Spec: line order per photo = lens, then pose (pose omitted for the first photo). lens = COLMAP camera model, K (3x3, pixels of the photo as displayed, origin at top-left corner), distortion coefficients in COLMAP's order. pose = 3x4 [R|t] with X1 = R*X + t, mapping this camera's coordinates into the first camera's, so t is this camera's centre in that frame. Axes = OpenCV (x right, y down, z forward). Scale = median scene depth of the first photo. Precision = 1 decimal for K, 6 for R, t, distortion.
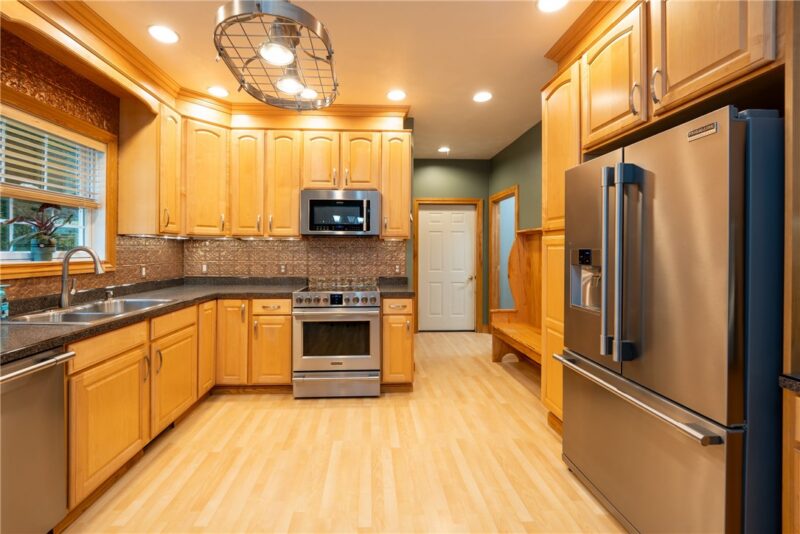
lens RADIAL K [[337.0, 0, 391.7], [0, 337.0, 250.2], [0, 0, 1]] dist [-0.000409, -0.007273]
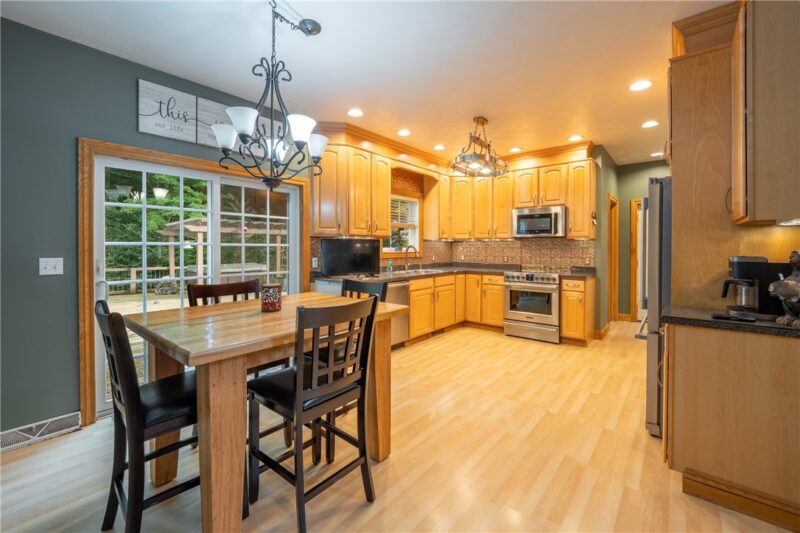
lens RADIAL K [[337.0, 0, 391.7], [0, 337.0, 249.7], [0, 0, 1]] dist [-0.000409, -0.007273]
pose [[0.712078, 0.003271, -0.702093, 0.489629], [0.000584, 0.999986, 0.005251, 0.004530], [0.702101, -0.004149, 0.712066, -0.597399]]
